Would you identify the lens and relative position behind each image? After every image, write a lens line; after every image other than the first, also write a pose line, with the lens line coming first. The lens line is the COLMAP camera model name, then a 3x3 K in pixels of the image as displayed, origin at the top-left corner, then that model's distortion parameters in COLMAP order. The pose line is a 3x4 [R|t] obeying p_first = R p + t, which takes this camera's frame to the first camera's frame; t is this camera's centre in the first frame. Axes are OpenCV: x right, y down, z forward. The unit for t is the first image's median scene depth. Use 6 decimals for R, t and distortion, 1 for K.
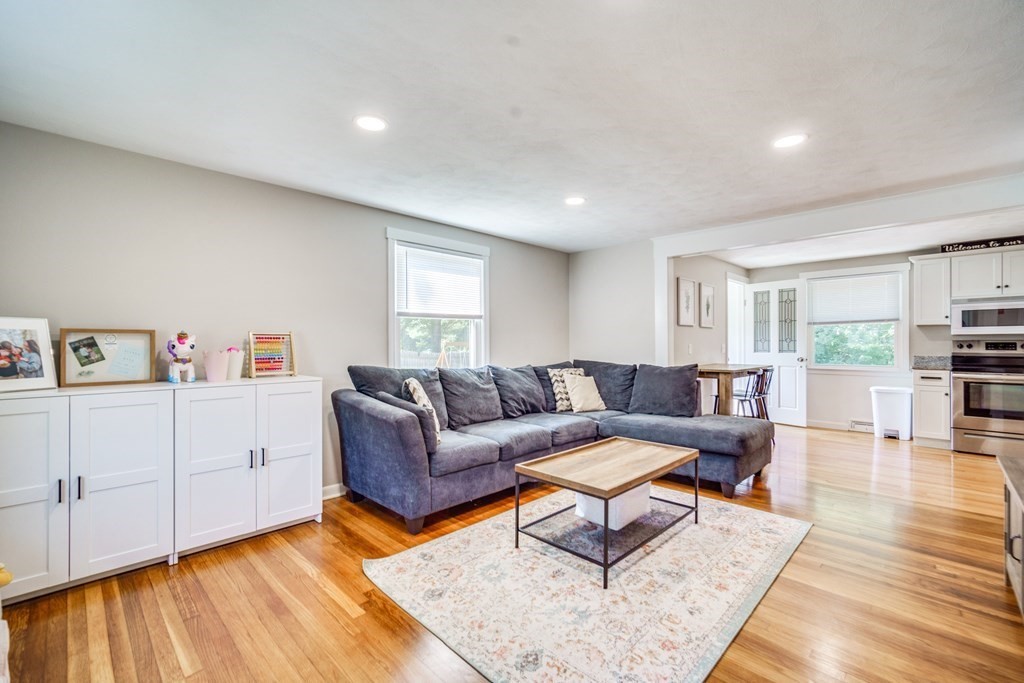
lens RADIAL K [[440.9, 0, 512.0], [0, 440.9, 341.5], [0, 0, 1]] dist [-0.002020, 0.004451]
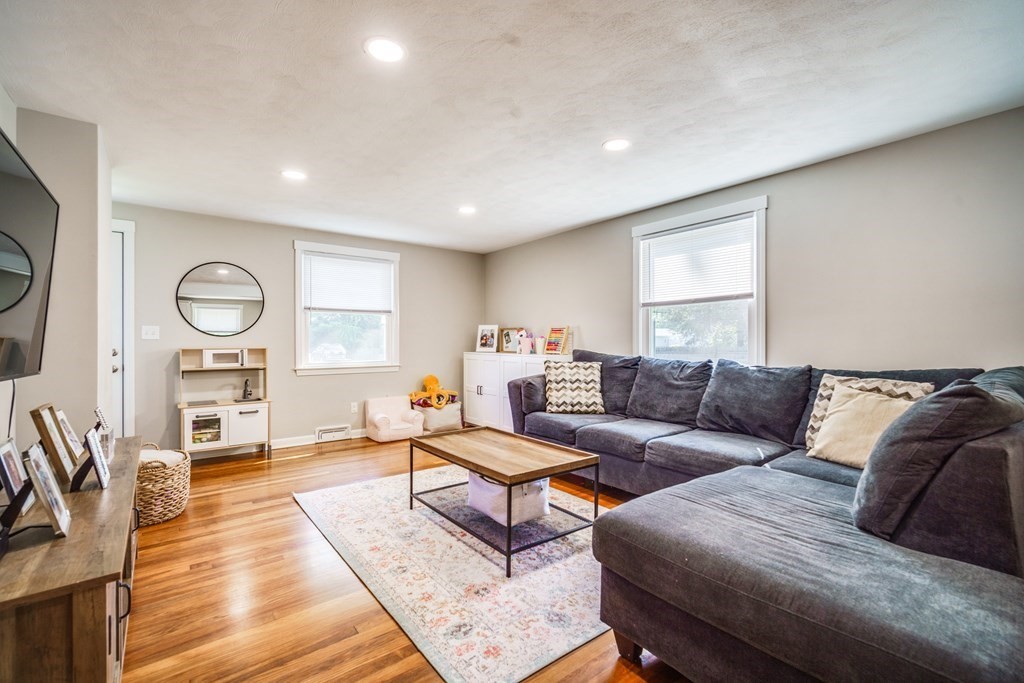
lens RADIAL K [[440.9, 0, 512.0], [0, 440.9, 341.5], [0, 0, 1]] dist [-0.002020, 0.004451]
pose [[-0.130892, 0.000270, -0.991397, 1.179114], [0.001185, 0.999999, 0.000115, 0.036307], [0.991396, -0.001160, -0.130892, 1.156194]]
